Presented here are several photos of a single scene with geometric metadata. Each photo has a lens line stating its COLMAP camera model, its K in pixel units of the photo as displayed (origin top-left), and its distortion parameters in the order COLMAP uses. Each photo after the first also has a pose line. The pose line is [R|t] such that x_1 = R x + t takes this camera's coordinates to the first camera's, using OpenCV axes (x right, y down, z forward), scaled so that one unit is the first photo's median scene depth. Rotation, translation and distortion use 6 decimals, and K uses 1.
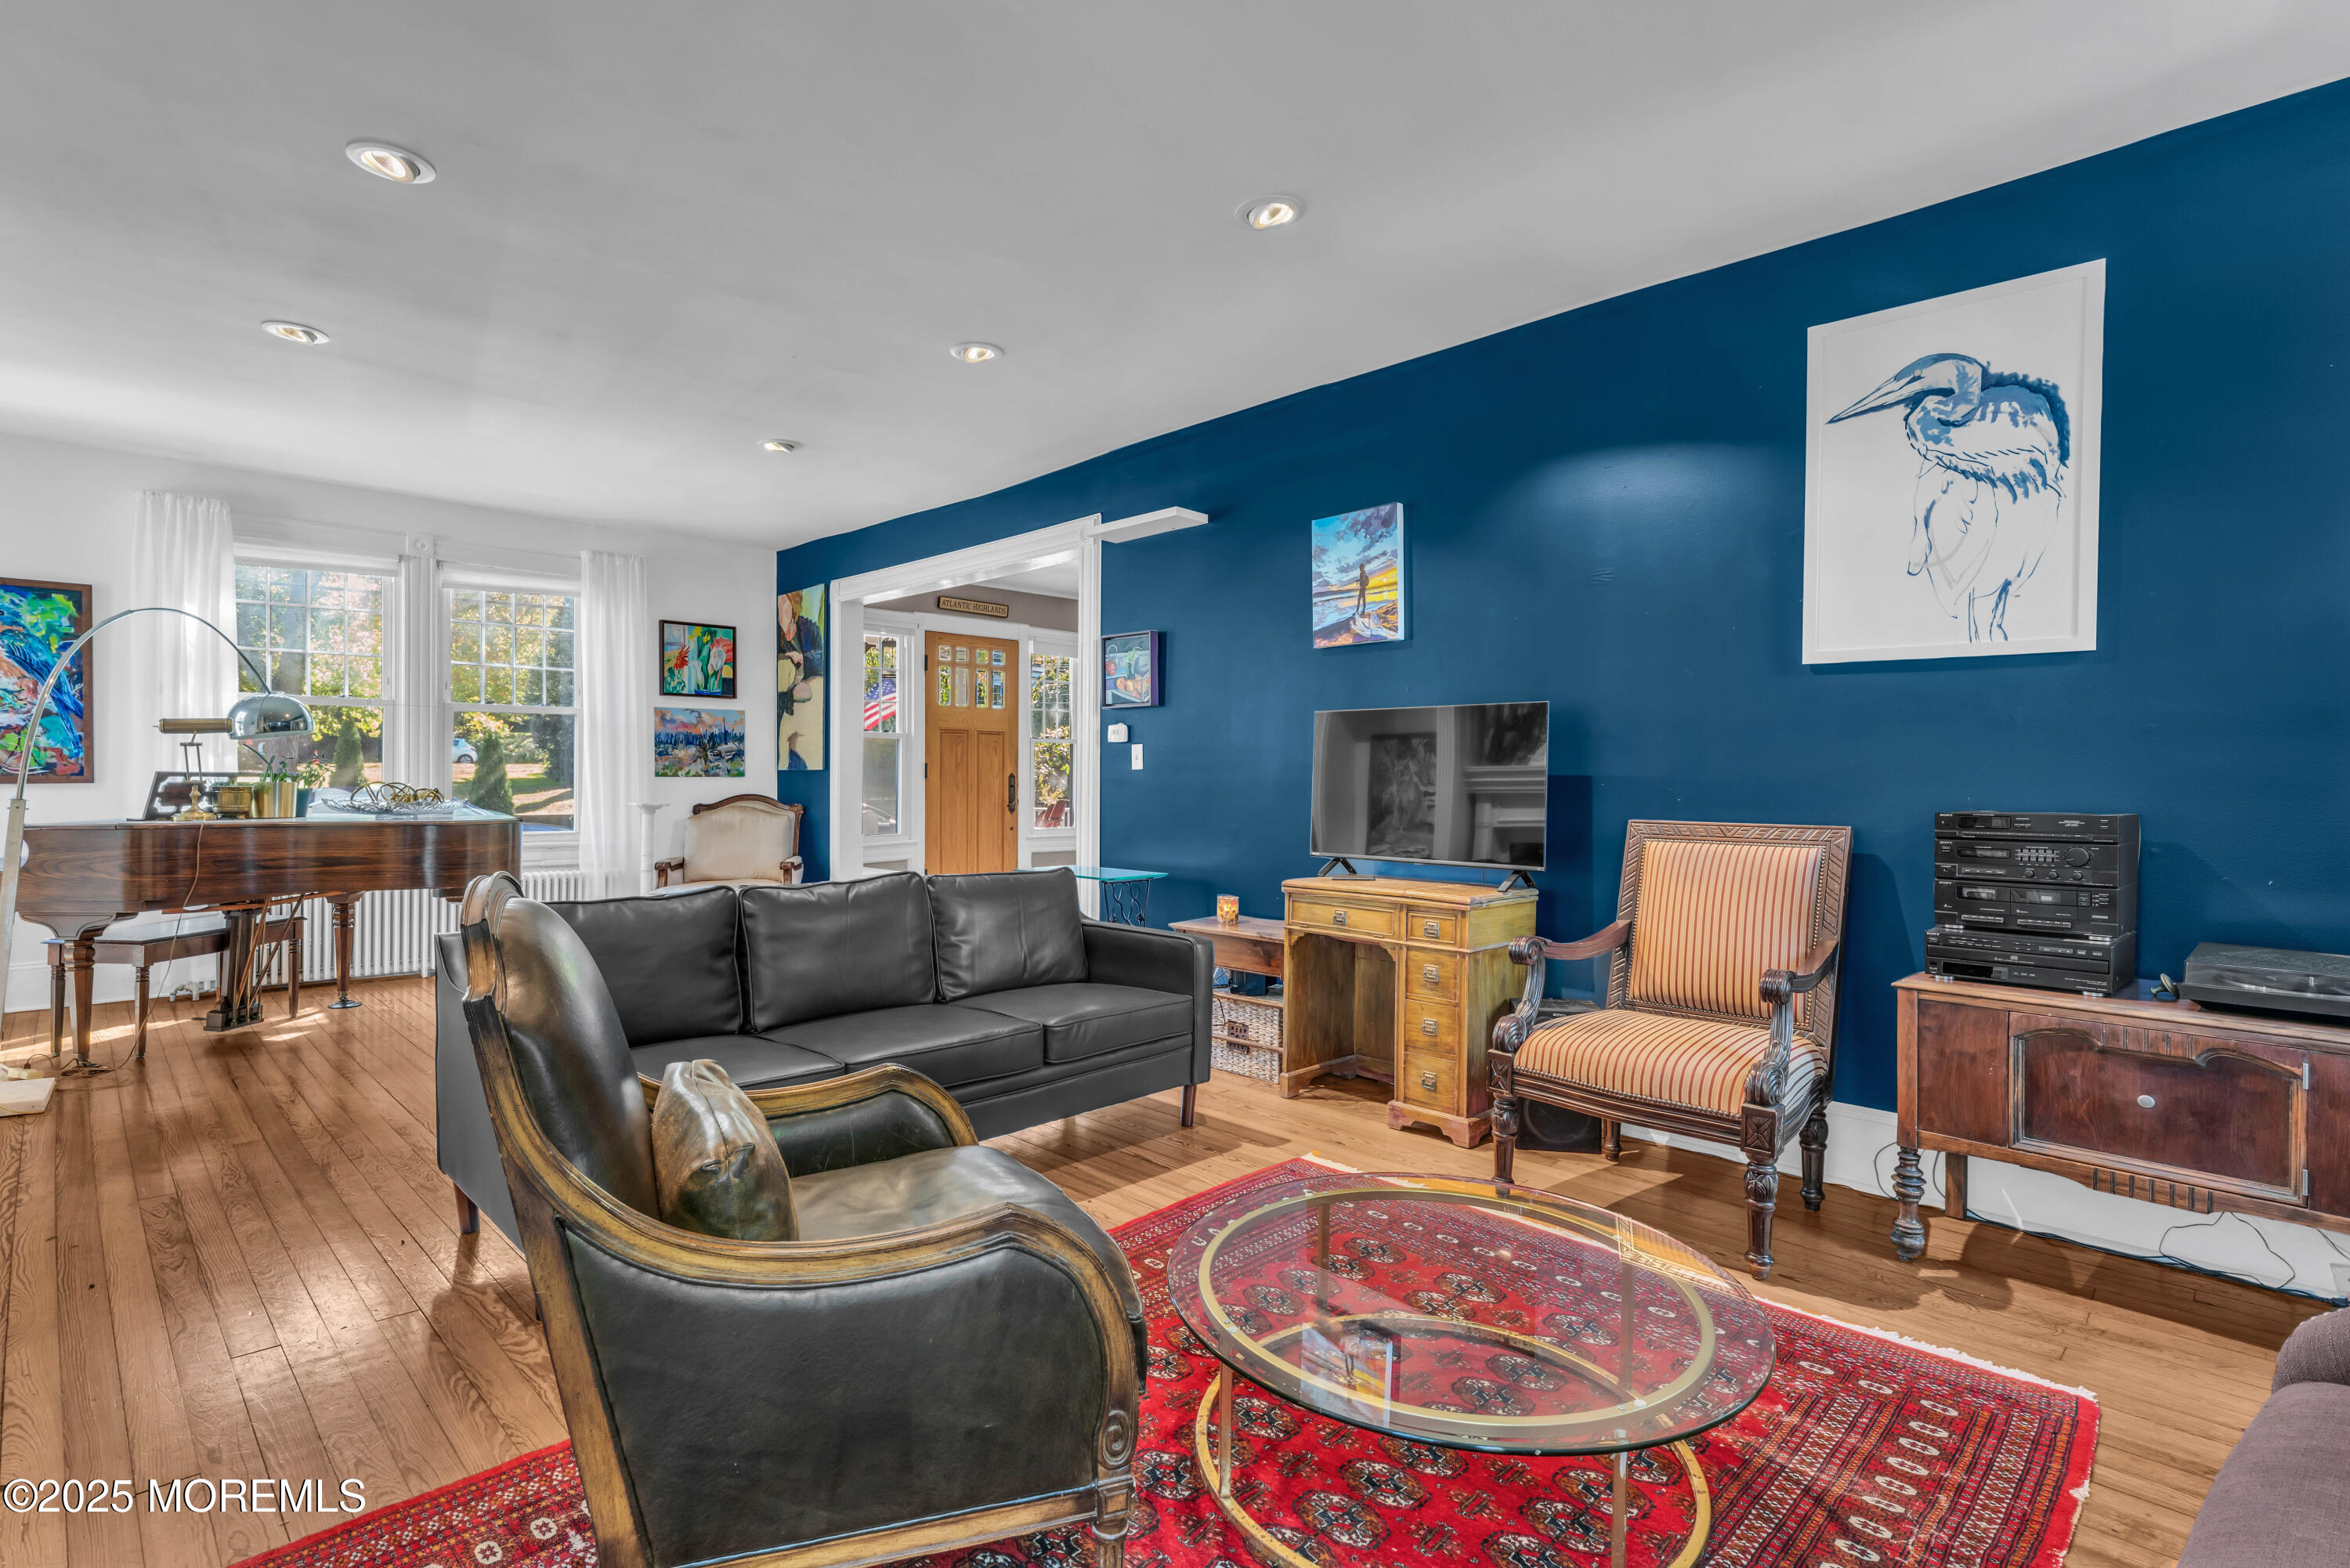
lens RADIAL K [[1117.4, 0, 1184.9], [0, 1117.4, 797.0], [0, 0, 1]] dist [-0.003683, 0.001026]
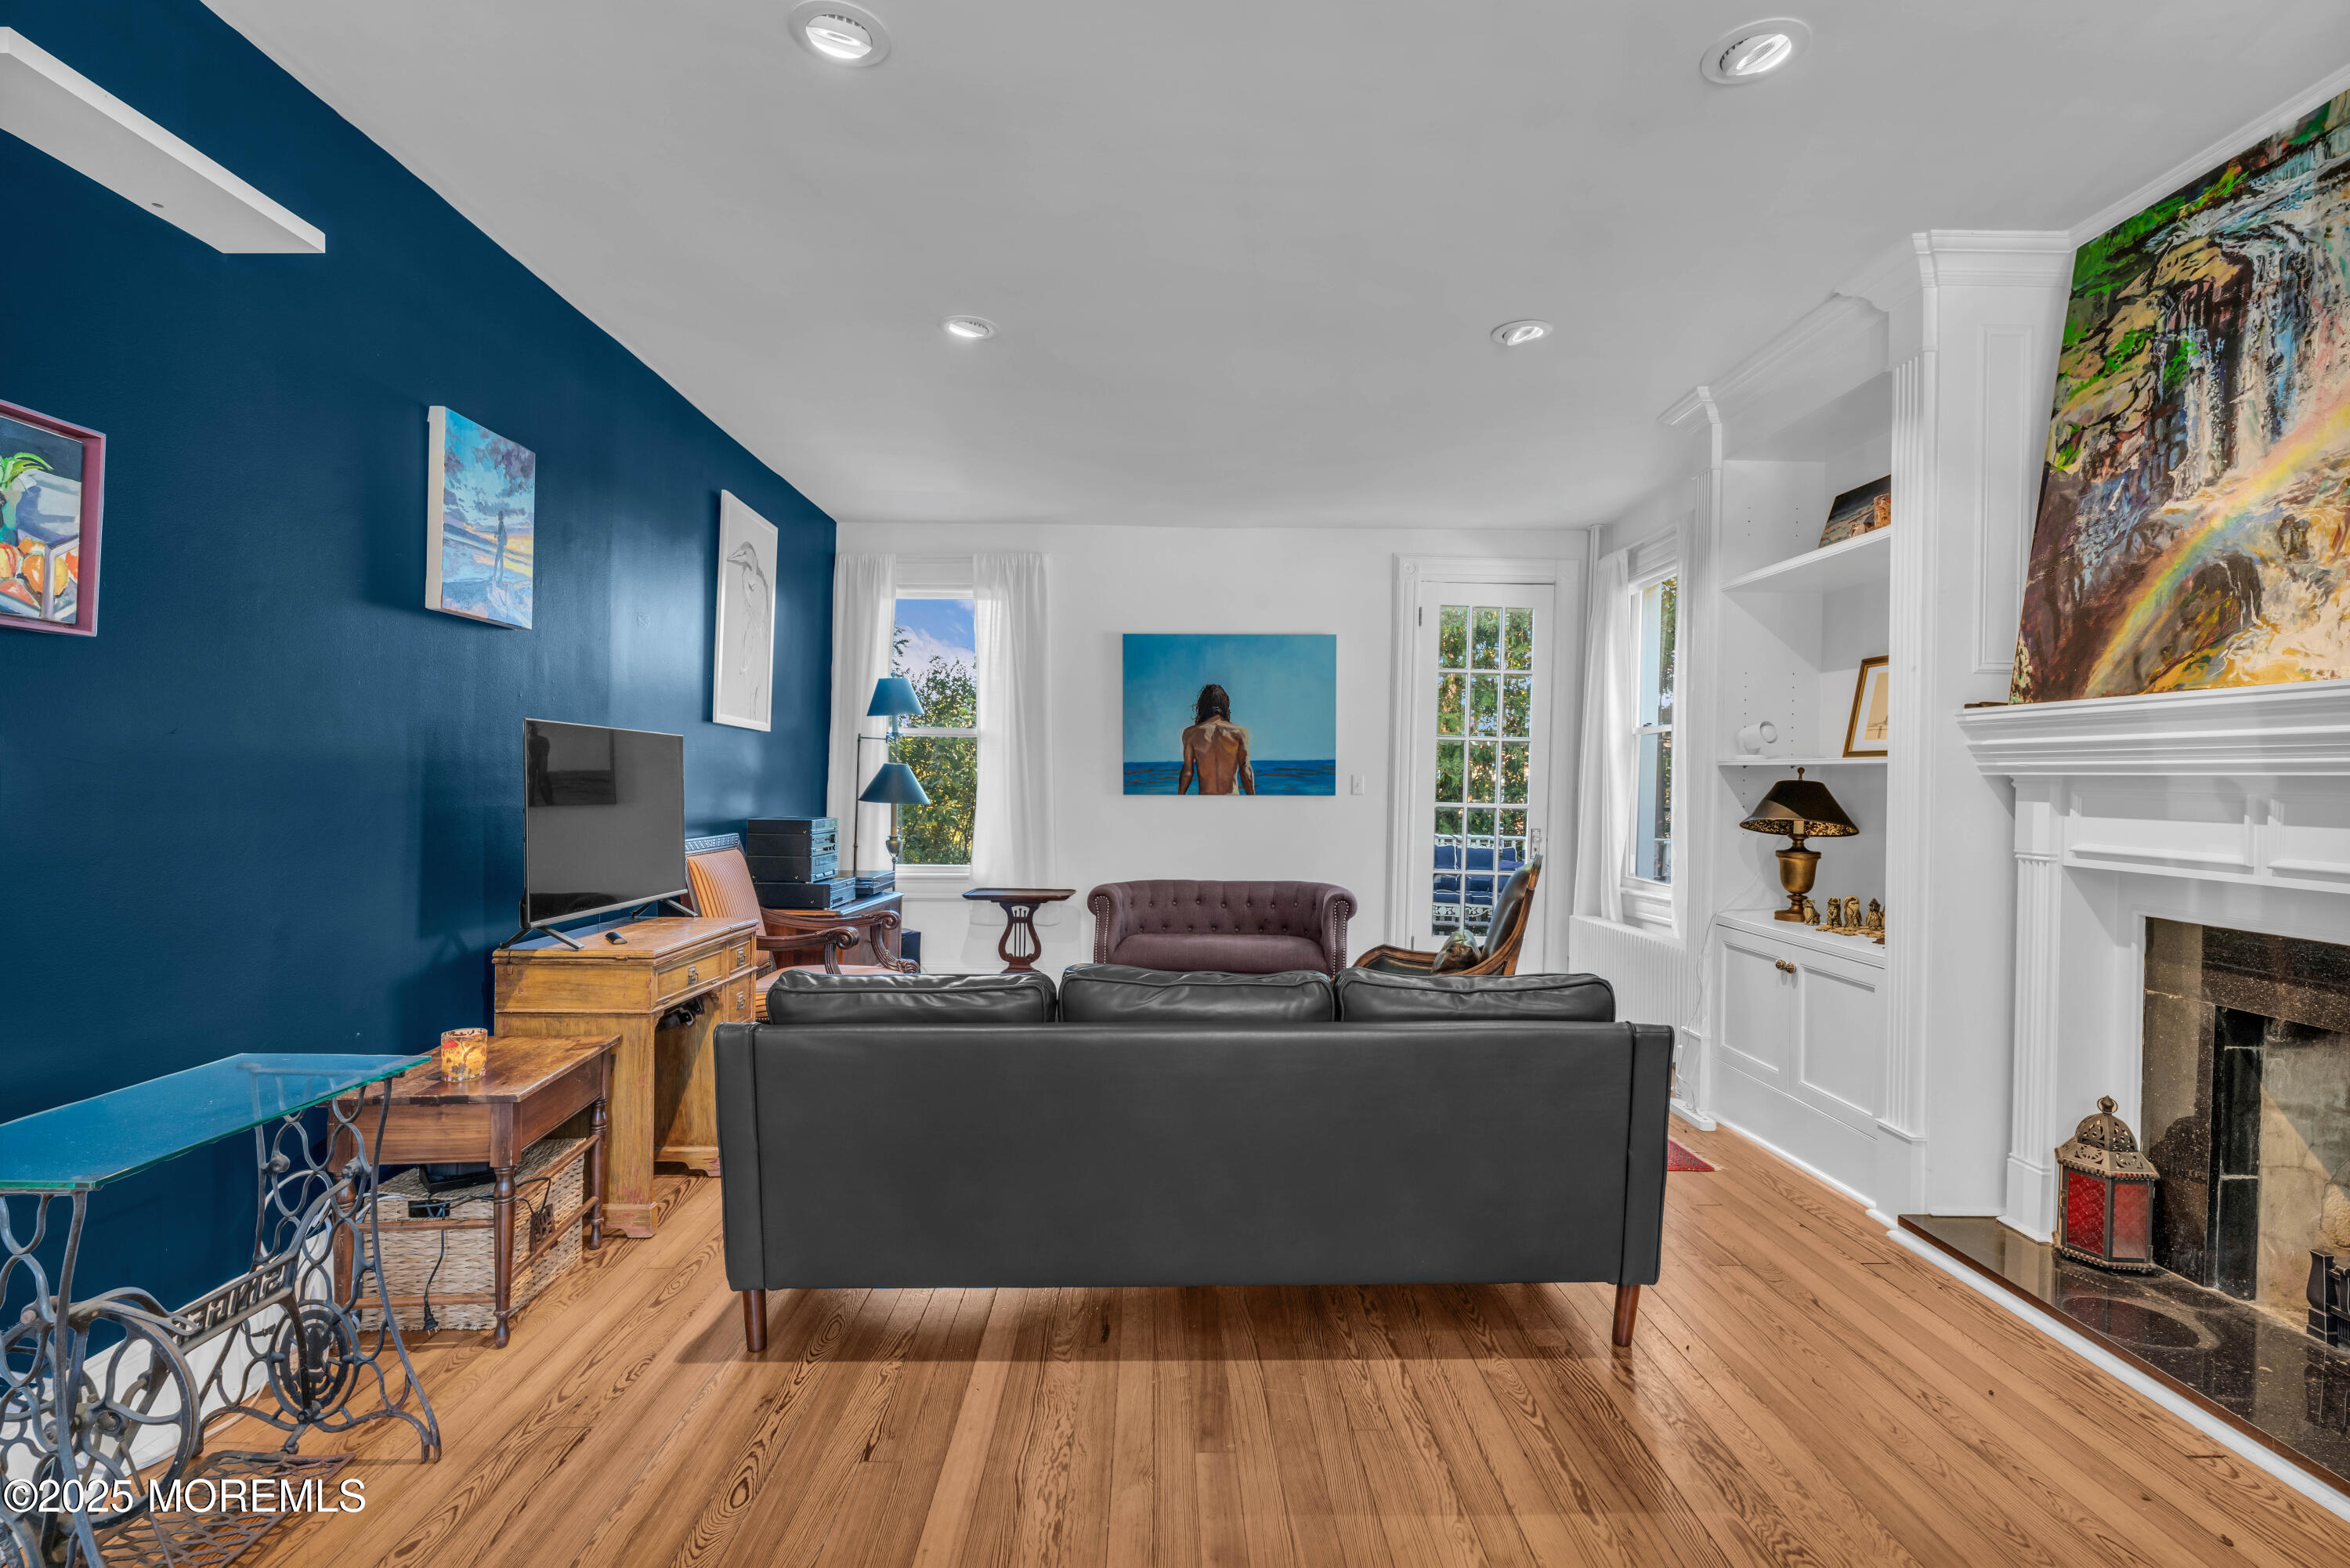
lens RADIAL K [[1117.4, 0, 1140.7], [0, 1117.4, 785.3], [0, 0, 1]] dist [-0.003683, 0.001026]
pose [[-0.701463, -0.013065, 0.712586, -0.361040], [-0.002289, 0.999868, 0.016079, -0.027428], [-0.712702, 0.009648, -0.701401, 0.691300]]
